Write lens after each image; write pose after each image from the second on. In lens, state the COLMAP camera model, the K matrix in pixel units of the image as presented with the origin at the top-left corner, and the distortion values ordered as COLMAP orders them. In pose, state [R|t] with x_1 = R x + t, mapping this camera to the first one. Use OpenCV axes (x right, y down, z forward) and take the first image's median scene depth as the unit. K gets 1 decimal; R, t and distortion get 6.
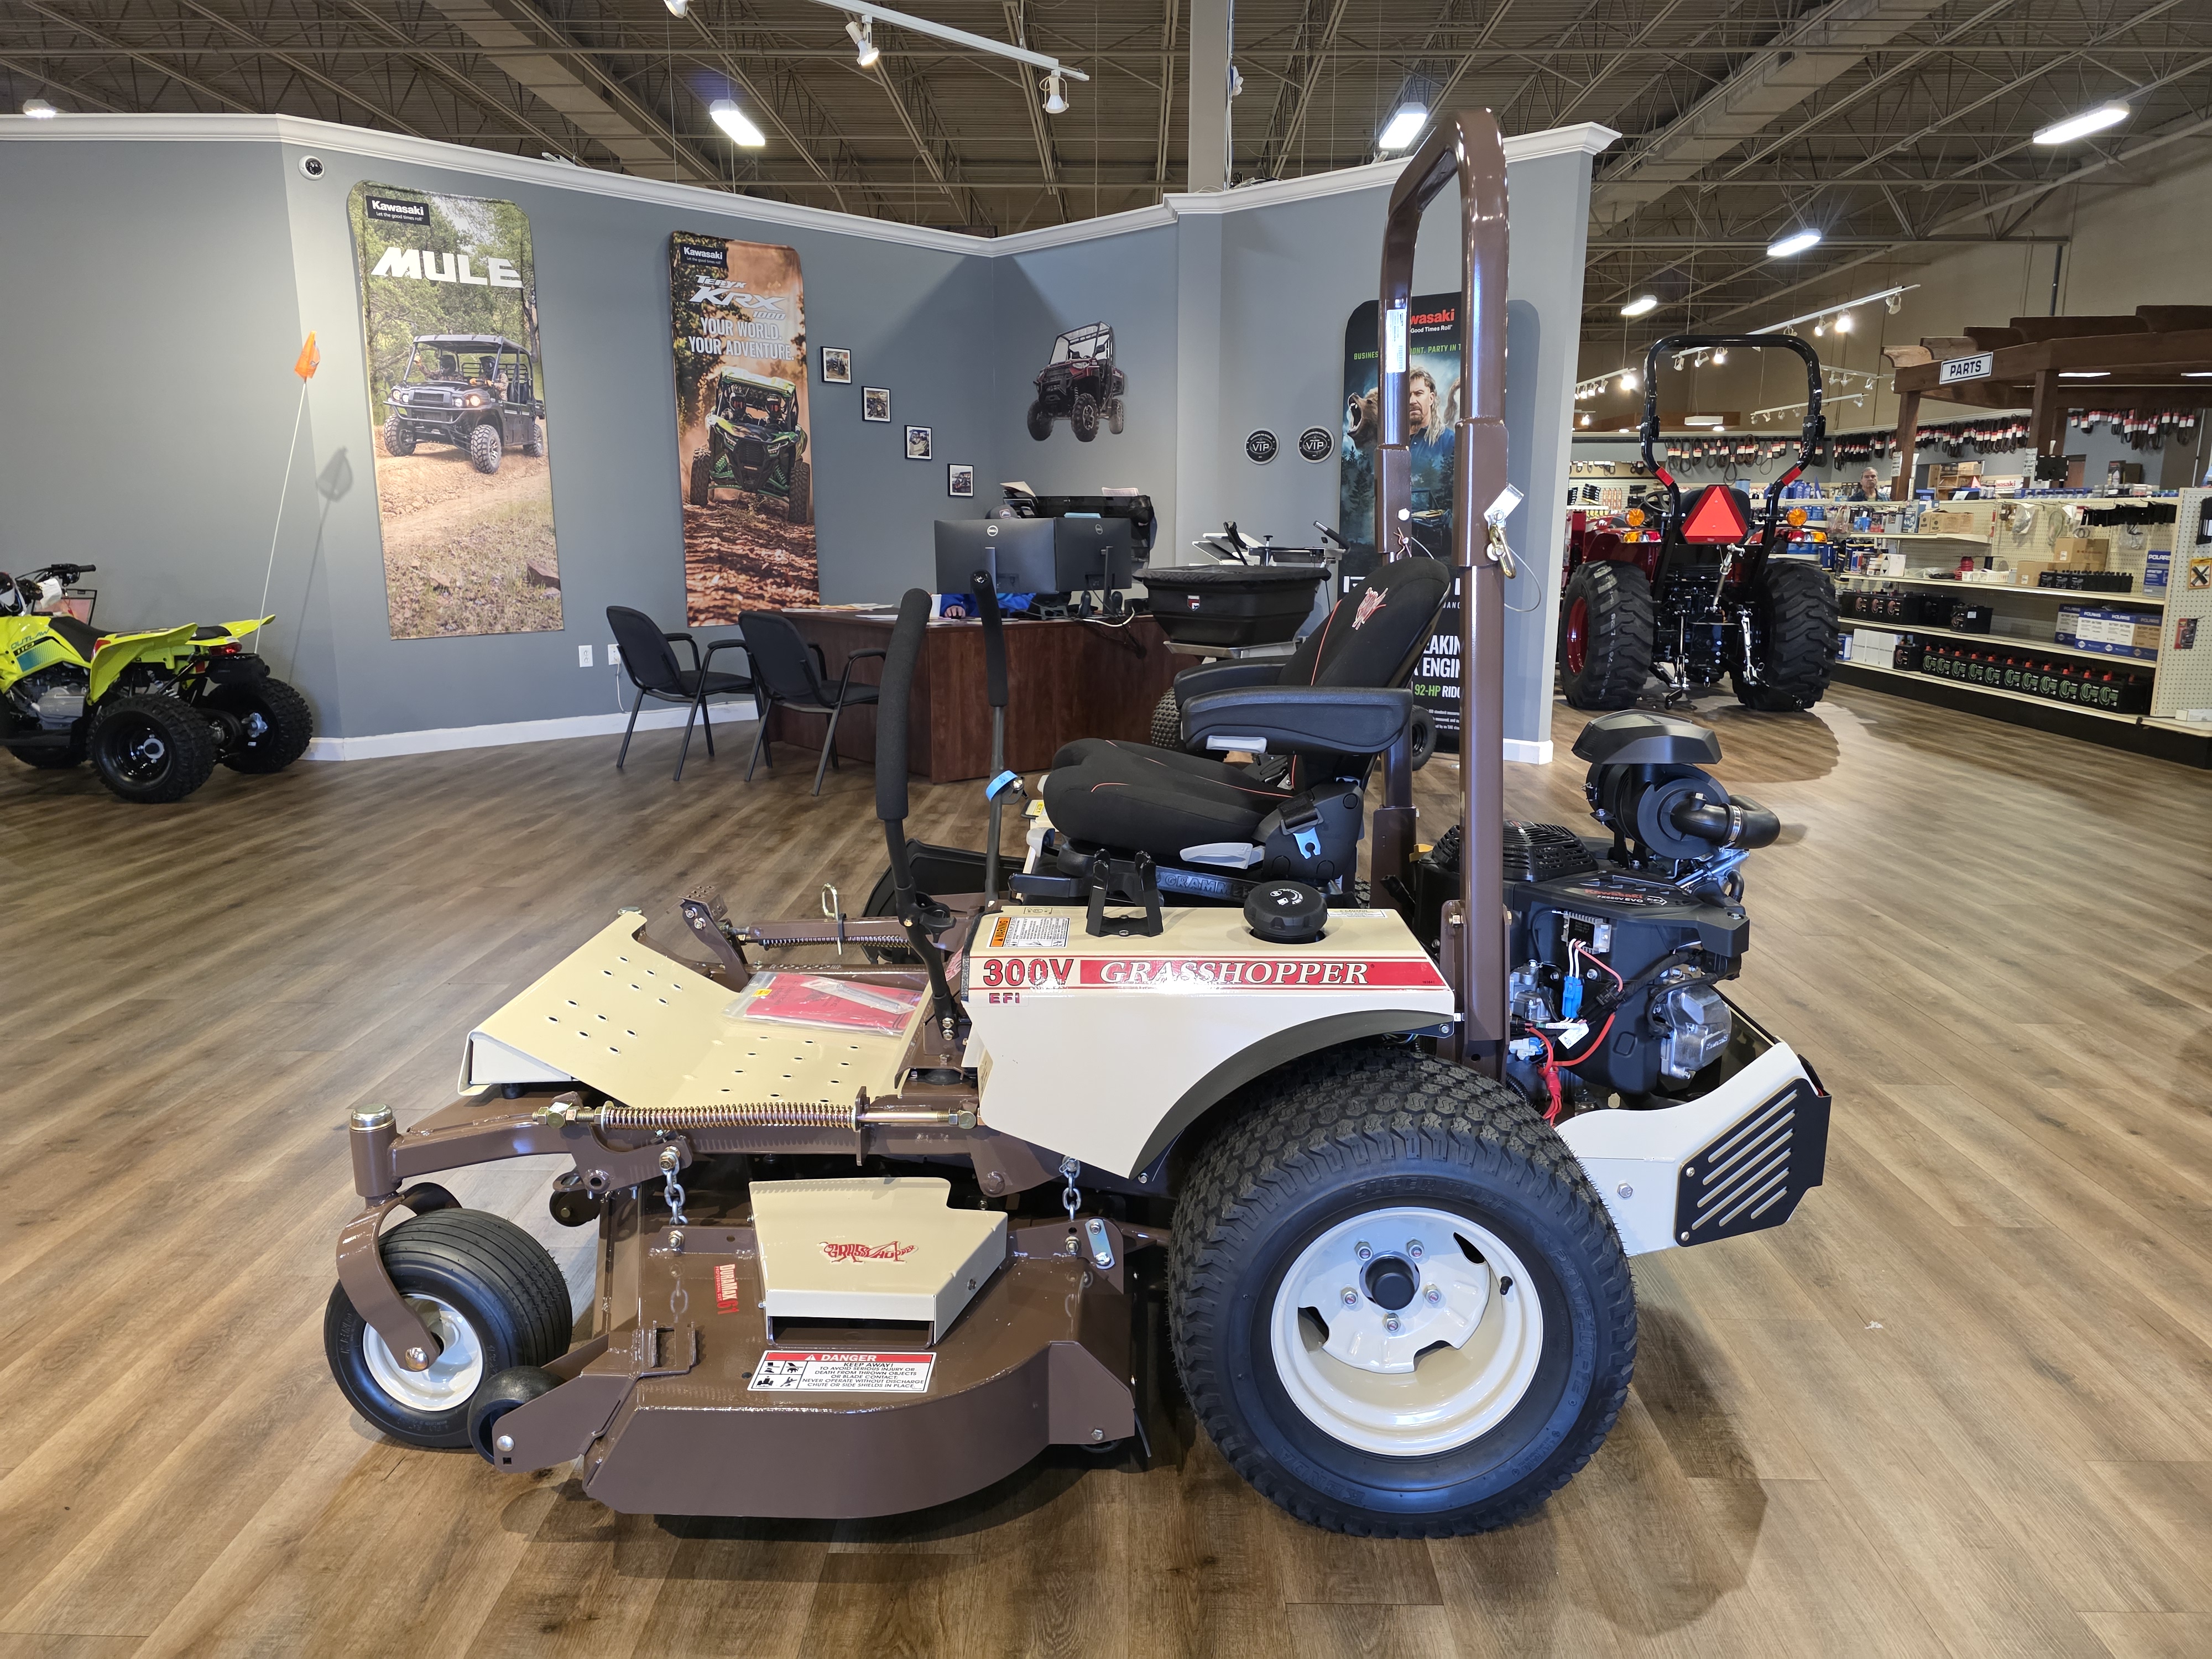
lens RADIAL K [[1477.6, 0, 1118.5], [0, 1477.6, 845.5], [0, 0, 1]] dist [0.060201, -0.053983]
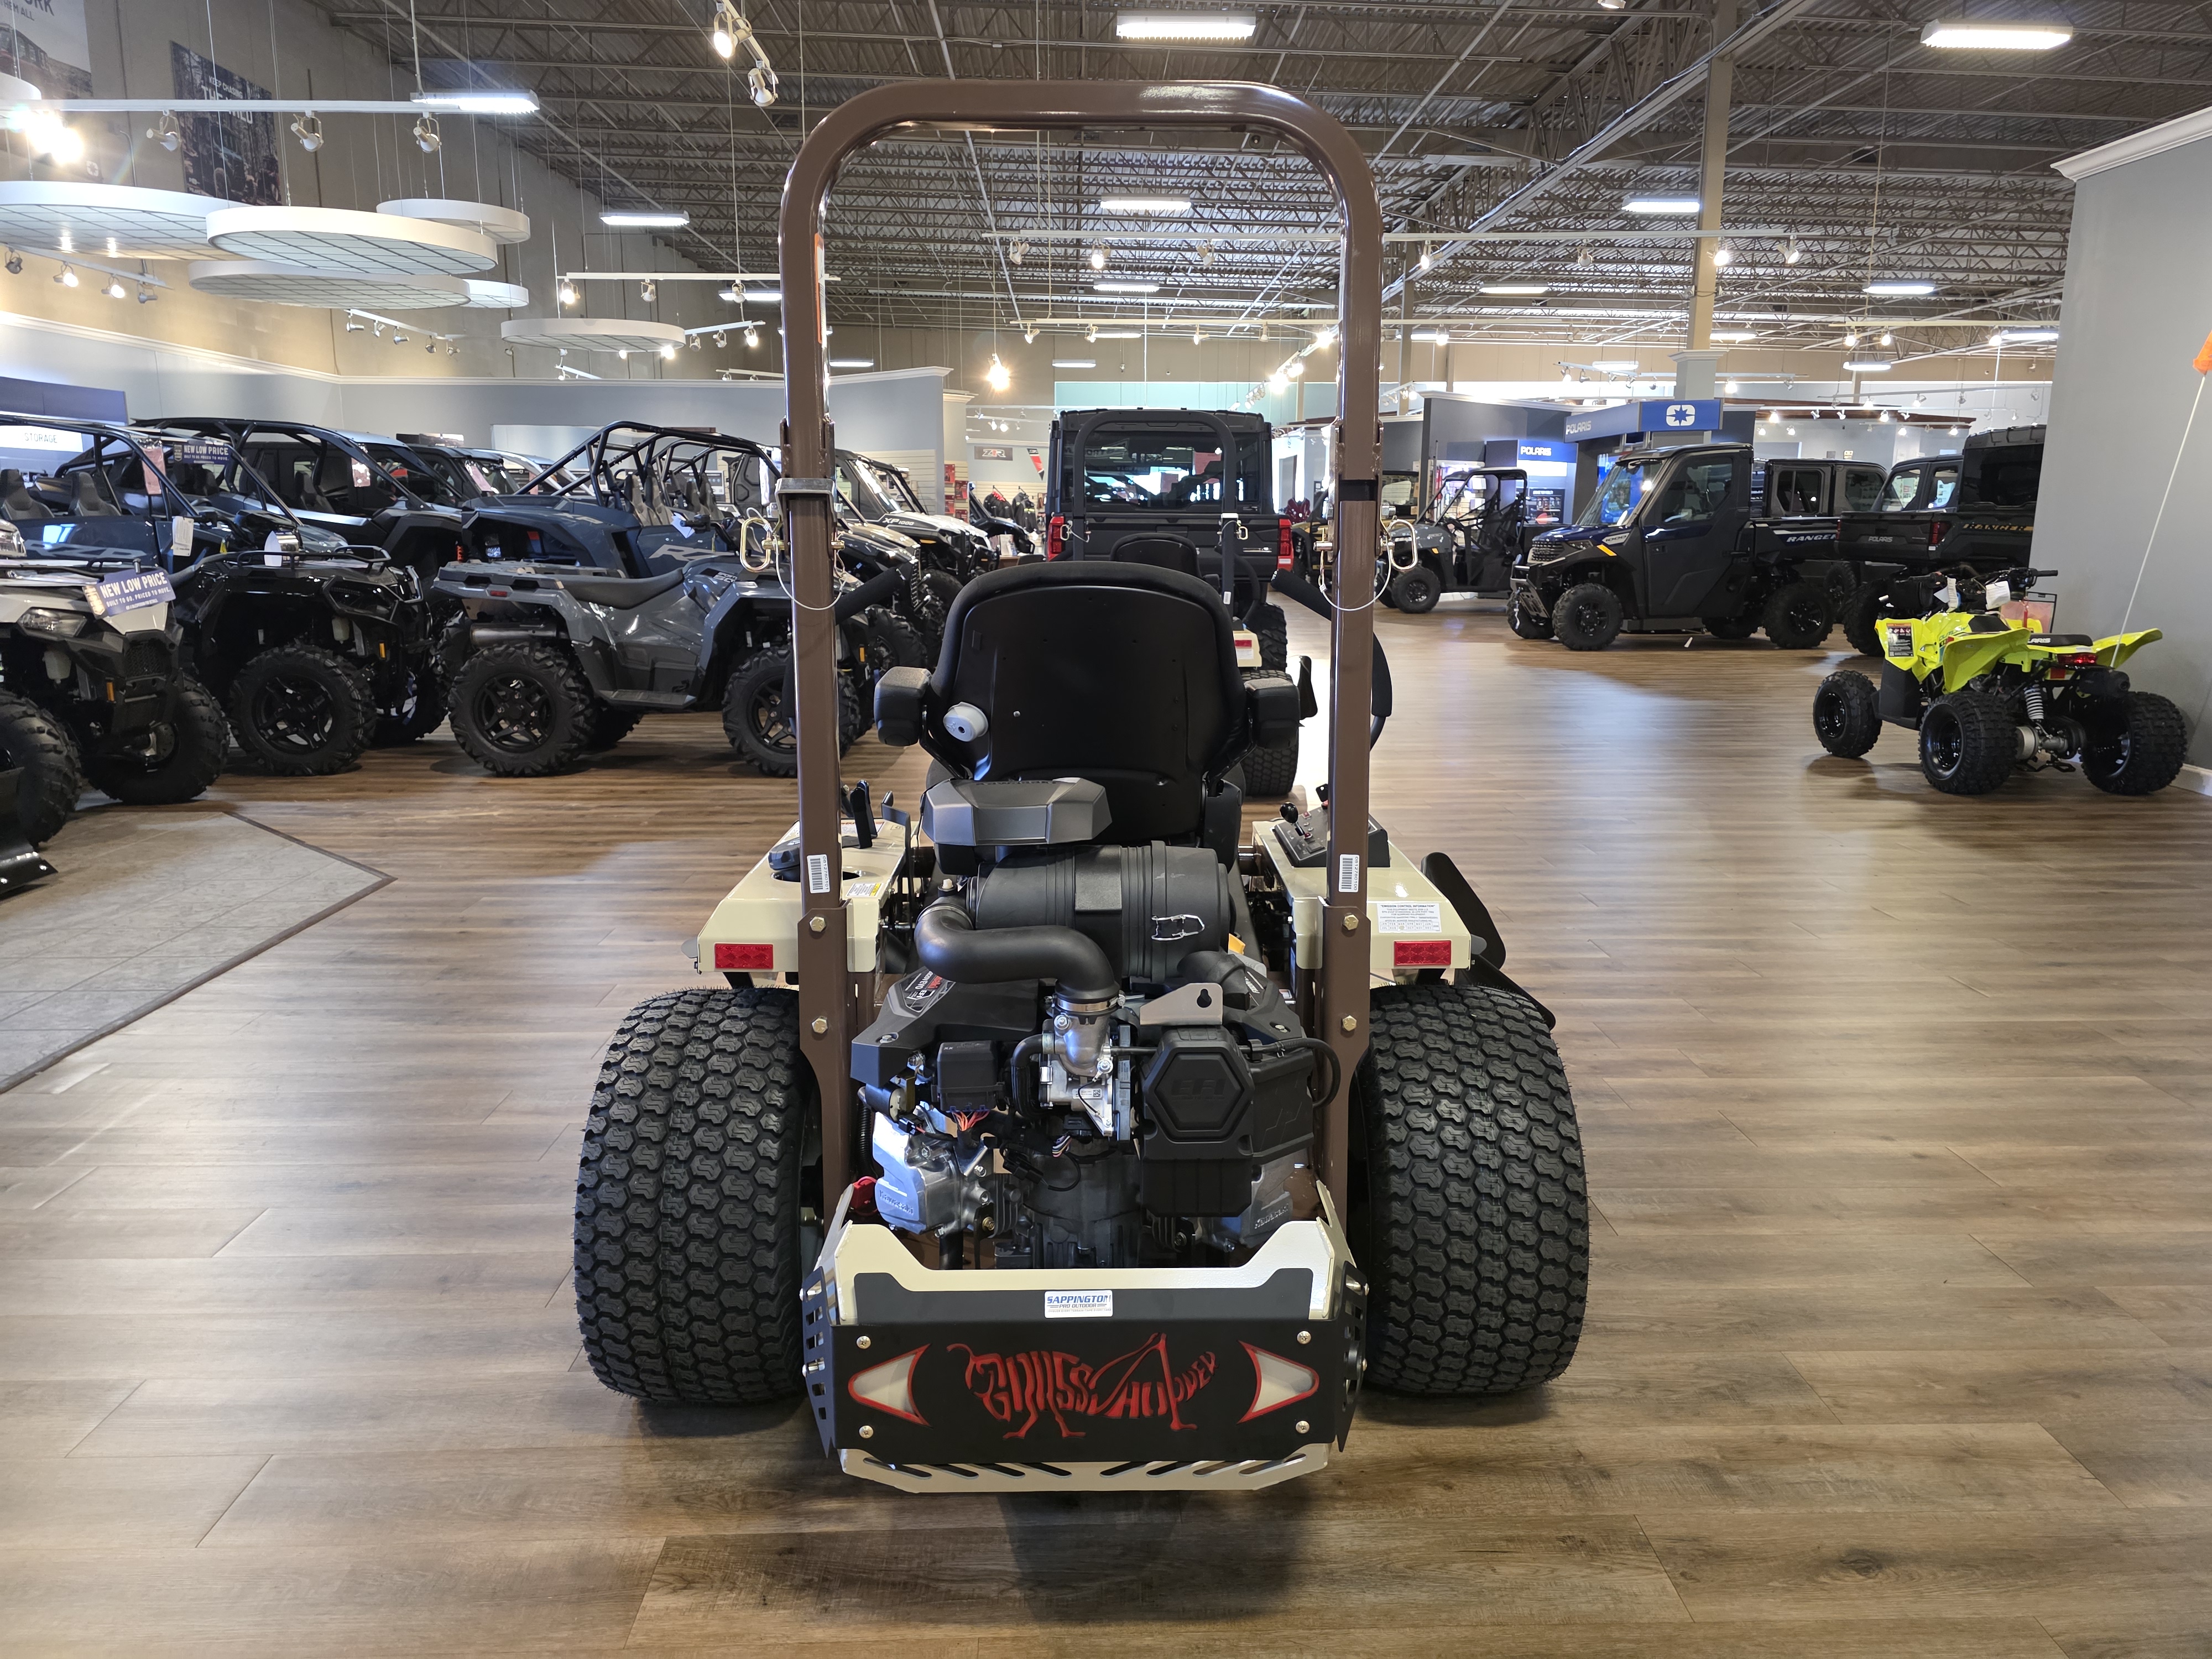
lens RADIAL K [[1477.6, 0, 1119.2], [0, 1477.6, 828.9], [0, 0, 1]] dist [0.060201, -0.053983]
pose [[0.042399, 0.200666, -0.978742, 0.307108], [-0.218880, 0.957691, 0.186869, -0.059579], [0.974830, 0.206304, 0.084527, 0.278953]]
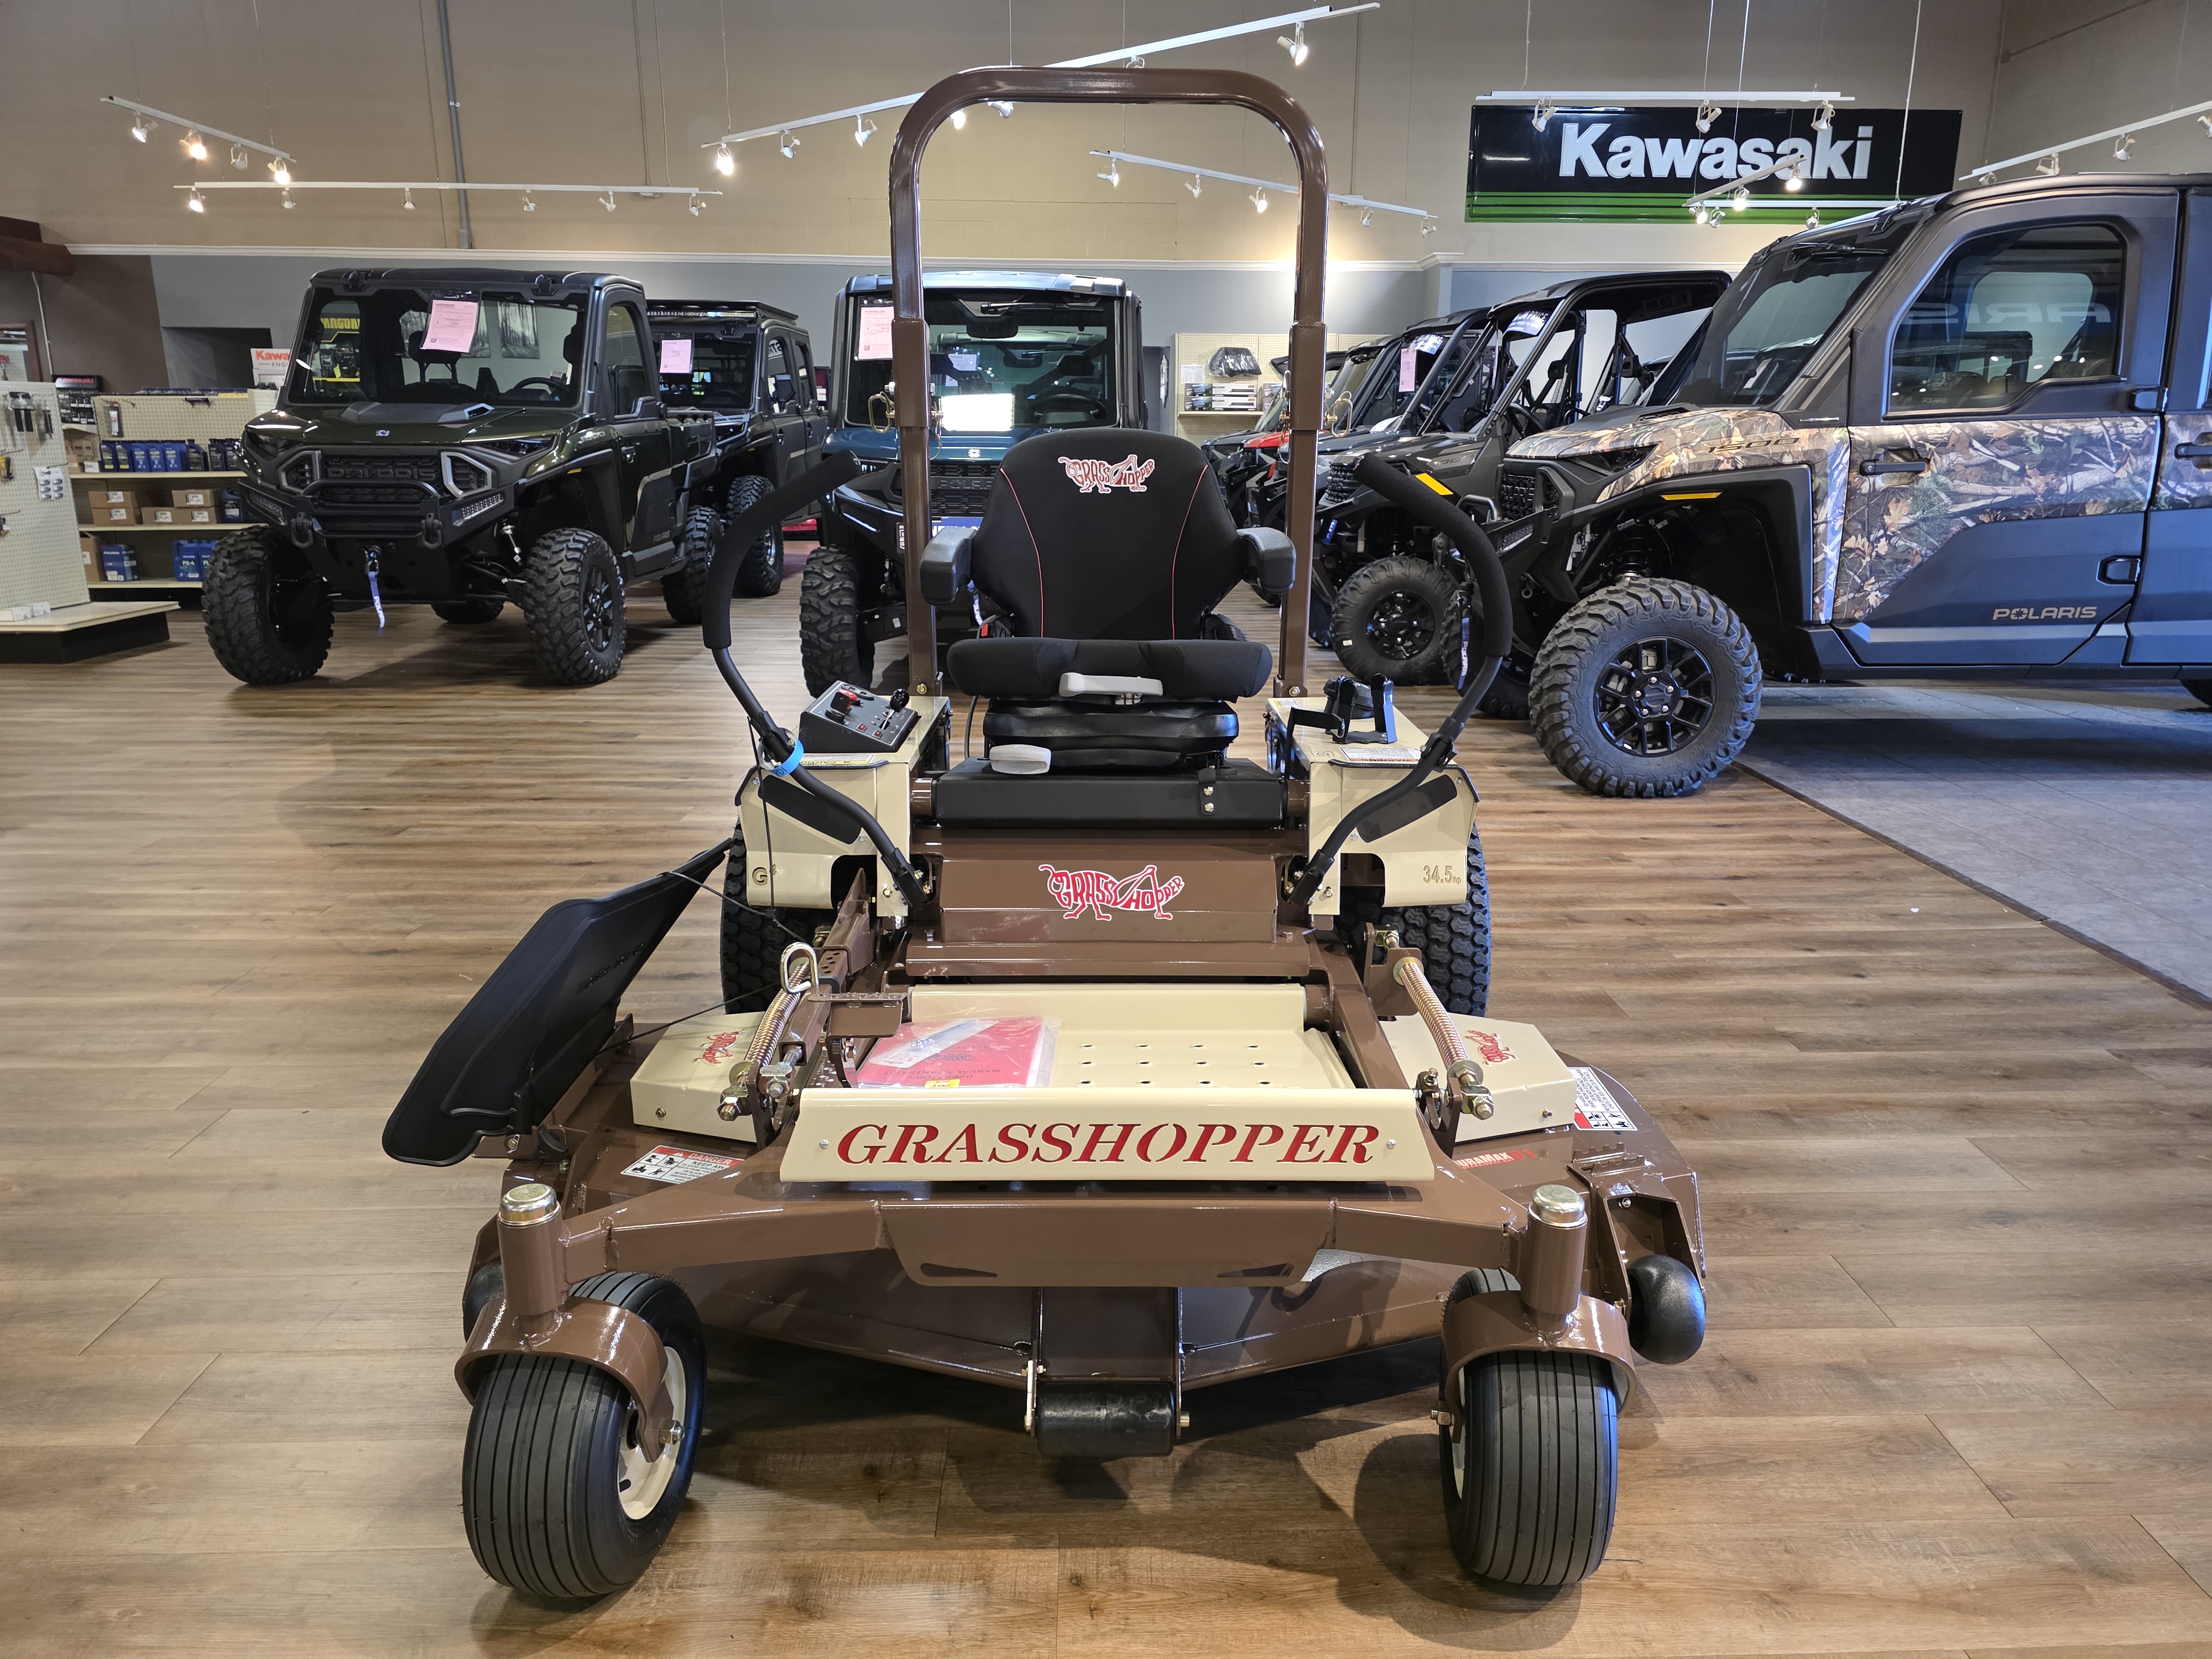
lens RADIAL K [[1477.6, 0, 1147.0], [0, 1477.6, 842.6], [0, 0, 1]] dist [0.060201, -0.053983]
pose [[-0.054455, -0.268763, 0.961666, -0.290221], [0.210966, 0.938257, 0.274167, -0.057256], [-0.975975, 0.217809, 0.005608, 0.293994]]
